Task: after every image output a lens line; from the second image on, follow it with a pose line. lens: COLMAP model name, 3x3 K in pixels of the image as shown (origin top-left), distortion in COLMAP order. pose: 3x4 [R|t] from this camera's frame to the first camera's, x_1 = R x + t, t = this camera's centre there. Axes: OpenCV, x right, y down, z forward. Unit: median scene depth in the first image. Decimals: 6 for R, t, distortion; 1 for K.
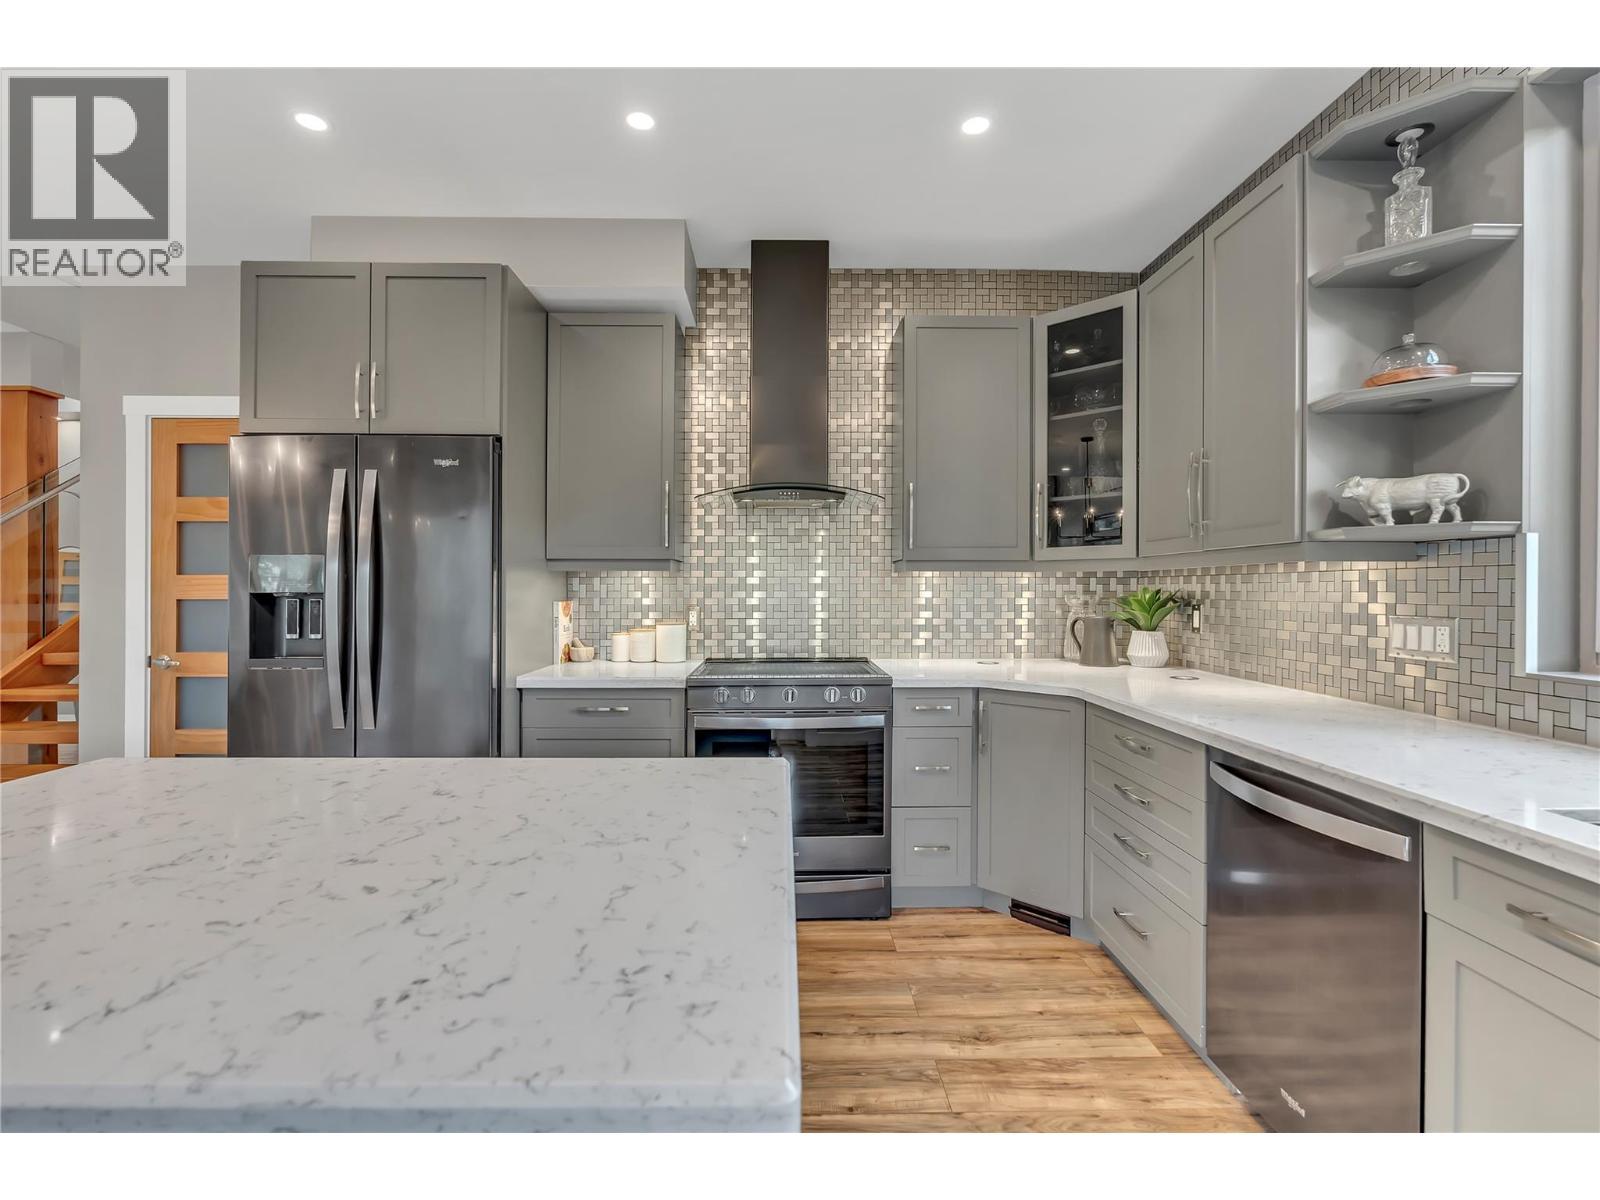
lens RADIAL K [[735.8, 0, 783.4], [0, 735.8, 592.2], [0, 0, 1]] dist [0.000489, 0.000459]
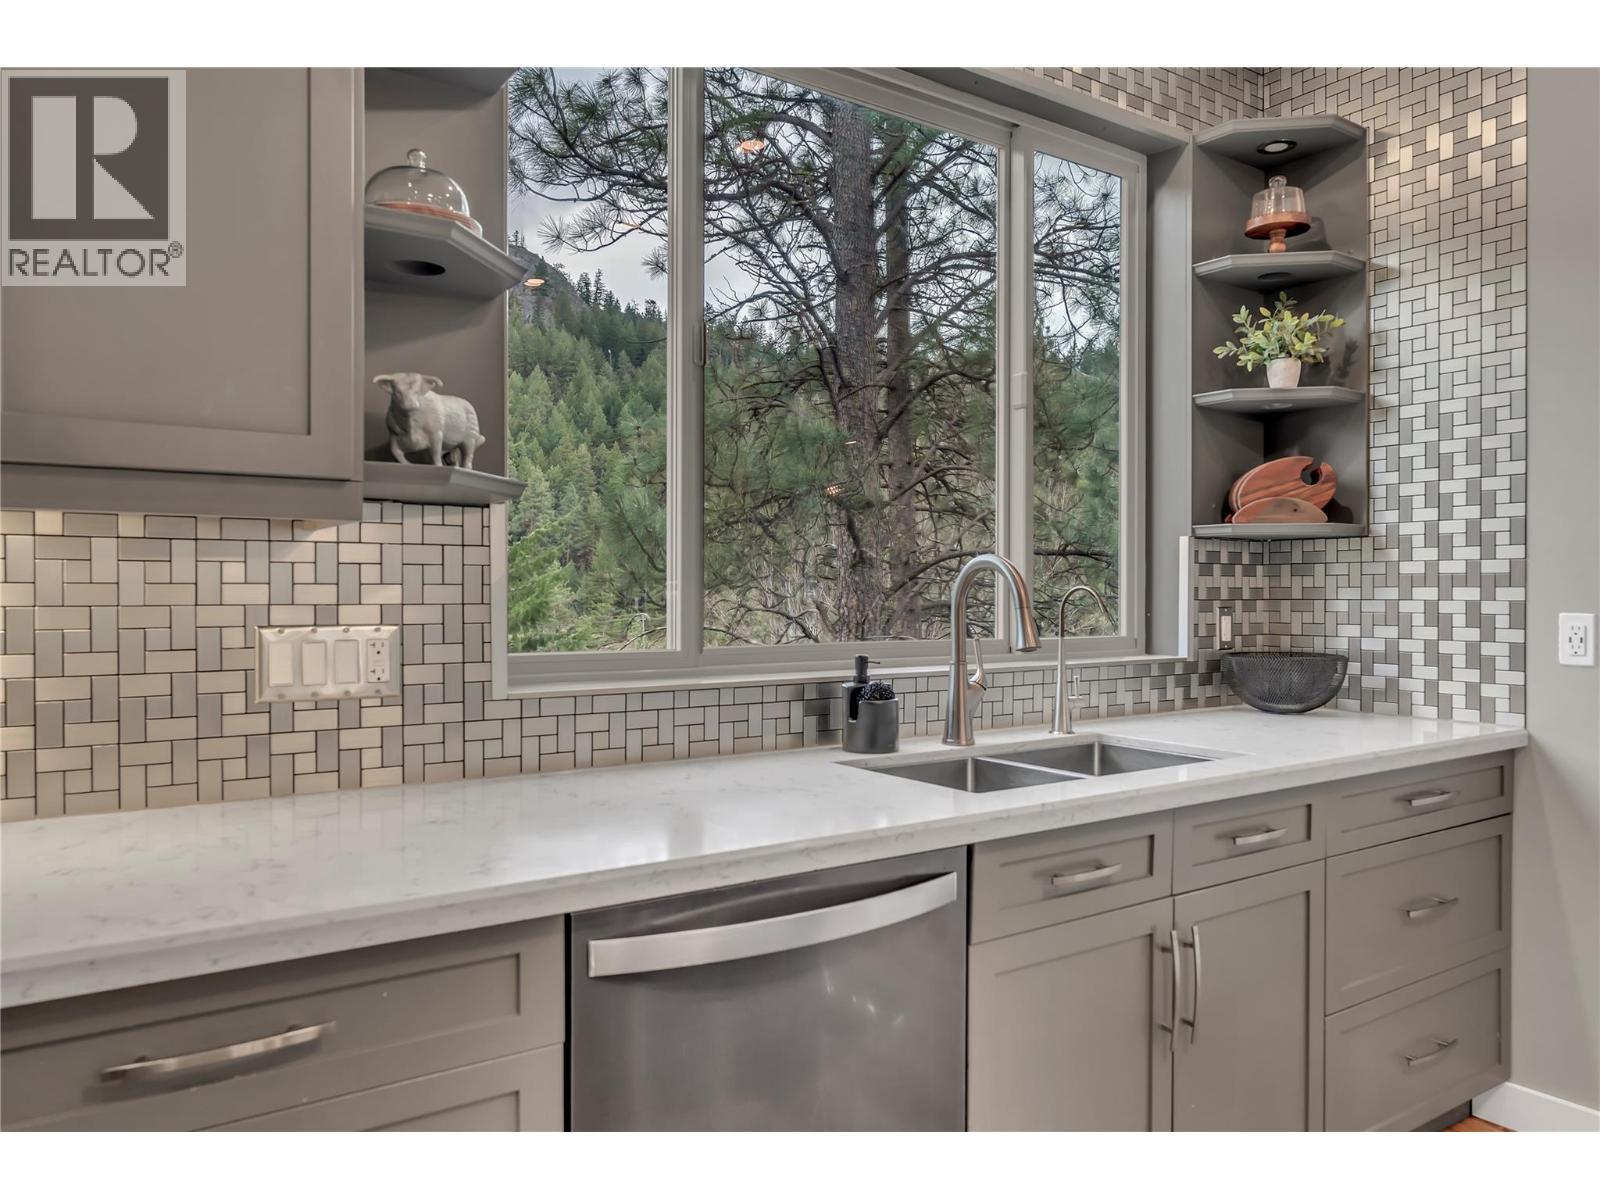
lens RADIAL K [[1108.8, 0, 800.0], [0, 1108.8, 600.0], [0, 0, 1]] dist [-0.004453, -0.000526]
pose [[-0.566238, -0.014004, 0.824123, -0.051983], [-0.002568, 0.999881, 0.015226, -0.001132], [-0.824238, 0.006505, -0.566206, 0.903249]]
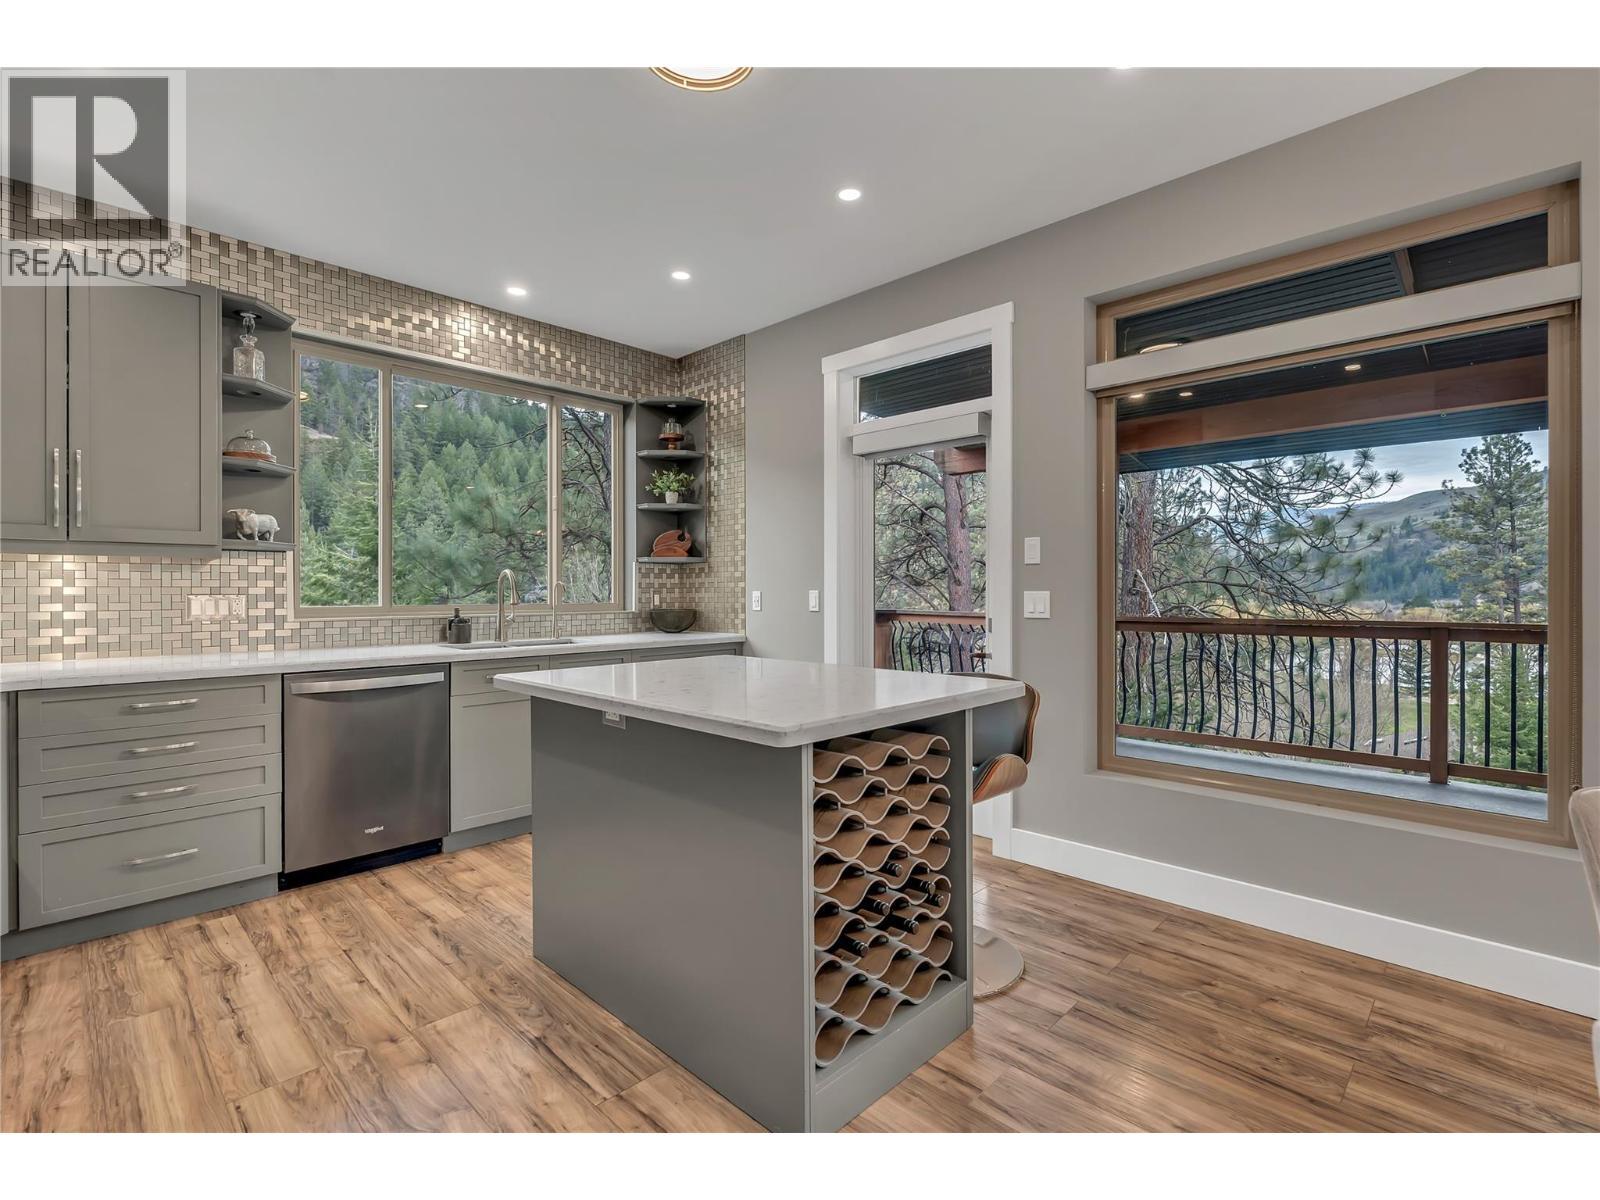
lens RADIAL K [[736.7, 0, 815.1], [0, 736.7, 590.5], [0, 0, 1]] dist [-0.001862, -0.000391]
pose [[-0.715637, -0.000793, 0.698472, -0.944558], [0.001833, 0.999994, 0.003013, 0.016310], [-0.698470, 0.003437, -0.715631, 0.944094]]
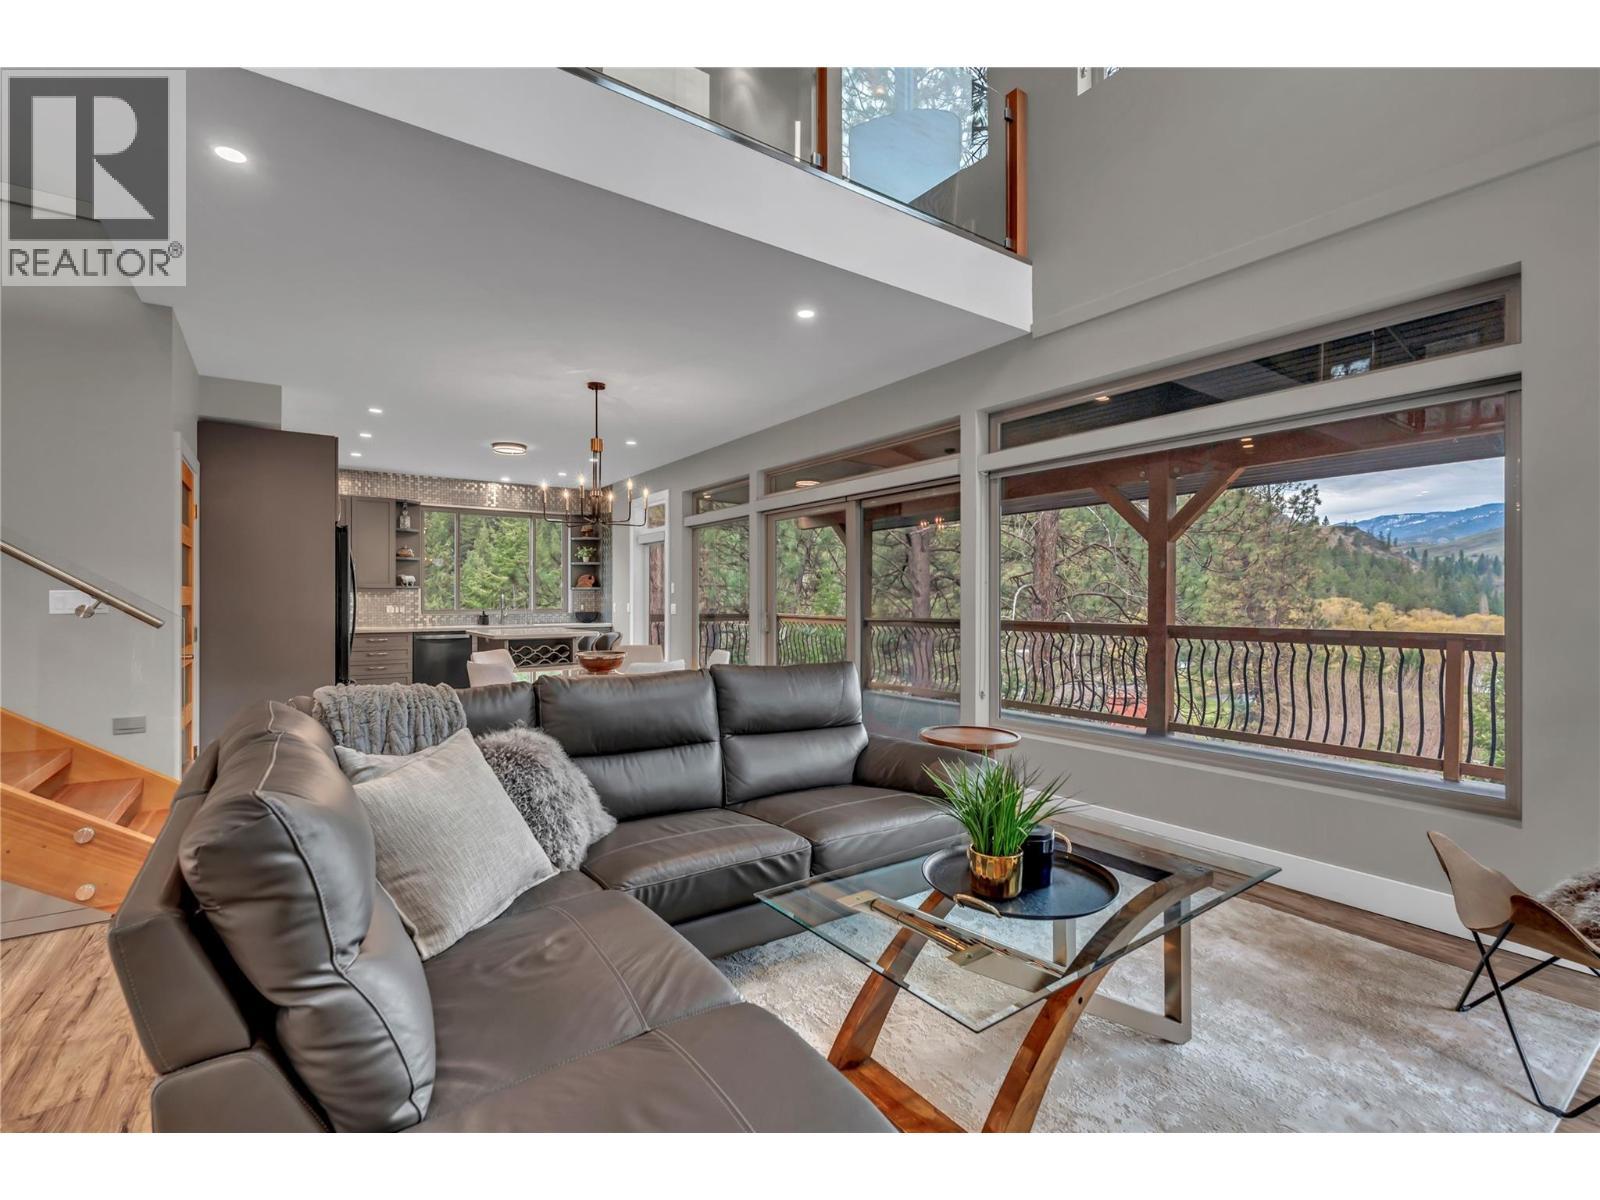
lens RADIAL K [[725.3, 0, 838.8], [0, 725.3, 601.4], [0, 0, 1]] dist [-0.032520, -0.000058]
pose [[-0.588060, -0.003483, 0.808810, -3.298417], [0.002941, 0.999975, 0.006445, -0.007118], [-0.808812, 0.006168, -0.588035, 1.053790]]
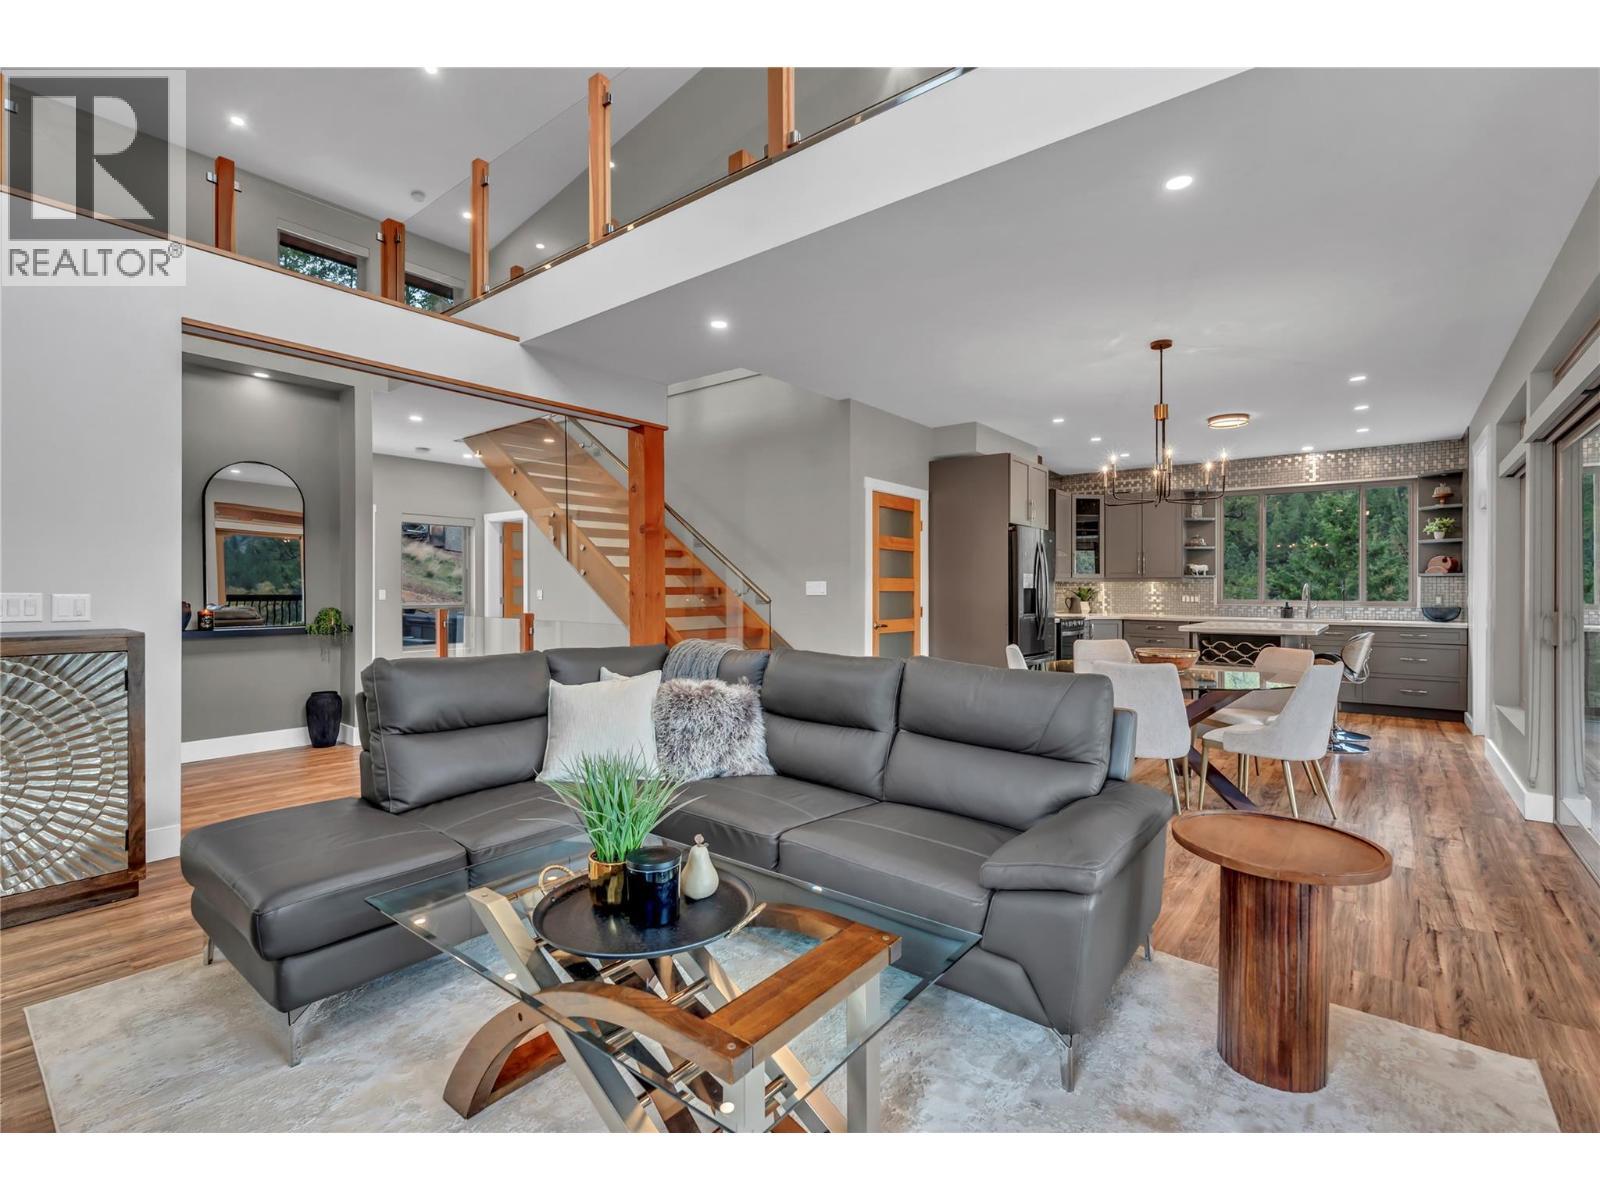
lens RADIAL K [[735.8, 0, 783.4], [0, 735.8, 592.2], [0, 0, 1]] dist [0.000489, 0.000459]
pose [[0.639136, -0.004495, 0.769081, -3.243968], [0.000552, 0.999985, 0.005386, -0.004150], [-0.769093, -0.003018, 0.639129, 0.014798]]
